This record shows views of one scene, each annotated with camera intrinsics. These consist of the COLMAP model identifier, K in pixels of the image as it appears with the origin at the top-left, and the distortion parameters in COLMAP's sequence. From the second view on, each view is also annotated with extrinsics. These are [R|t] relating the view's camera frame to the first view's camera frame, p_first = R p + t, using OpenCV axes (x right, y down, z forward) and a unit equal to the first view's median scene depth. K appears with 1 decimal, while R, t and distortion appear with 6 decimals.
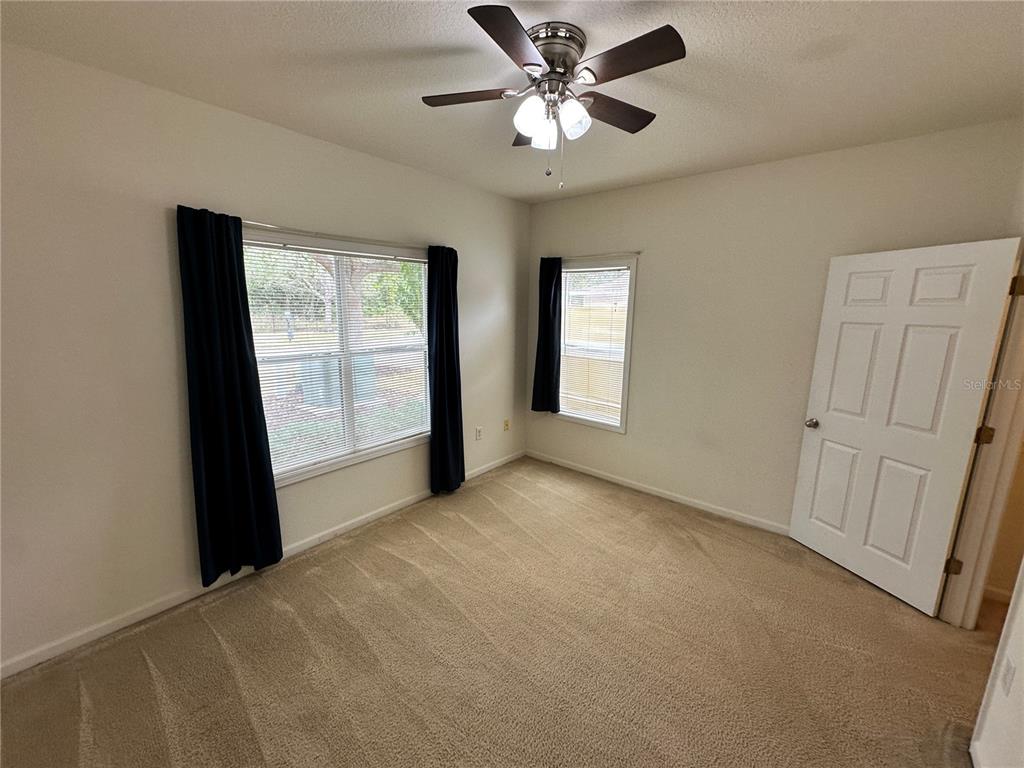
lens RADIAL K [[409.3, 0, 512.0], [0, 409.3, 384.0], [0, 0, 1]] dist [0.000506, 0.000125]
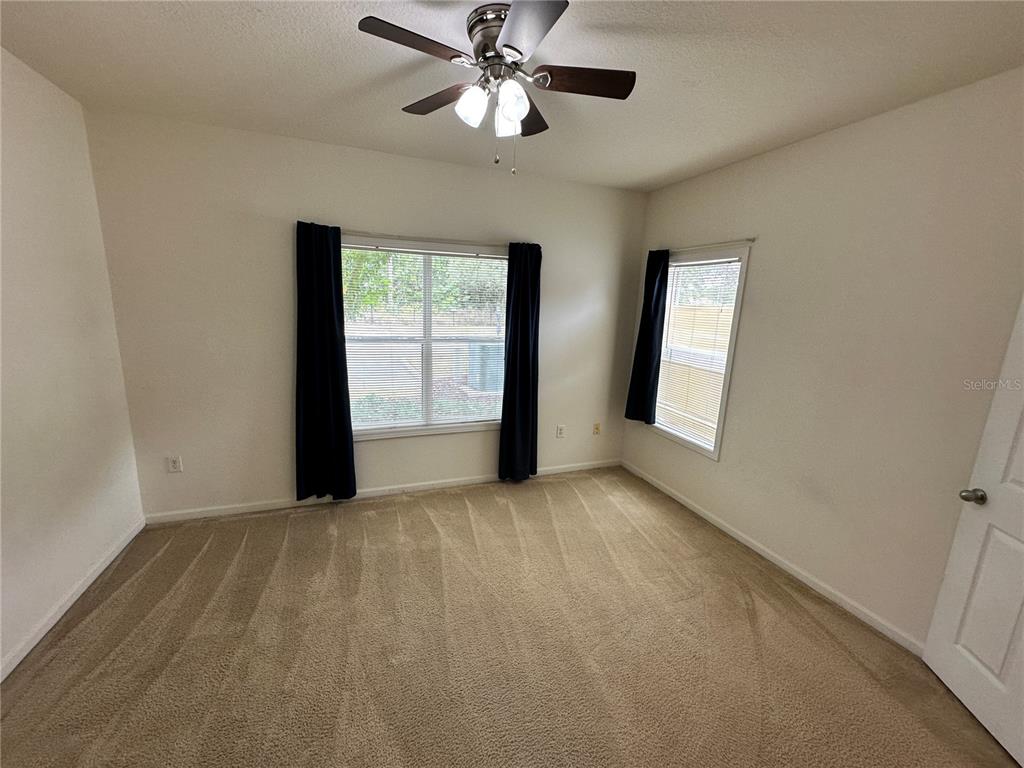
lens RADIAL K [[409.1, 0, 512.0], [0, 409.1, 384.0], [0, 0, 1]] dist [0.000144, 0.000226]
pose [[0.874095, 0.116362, -0.471612, 0.324253], [-0.116819, 0.992746, 0.028426, -0.008607], [0.471498, 0.030246, 0.881348, 0.085072]]
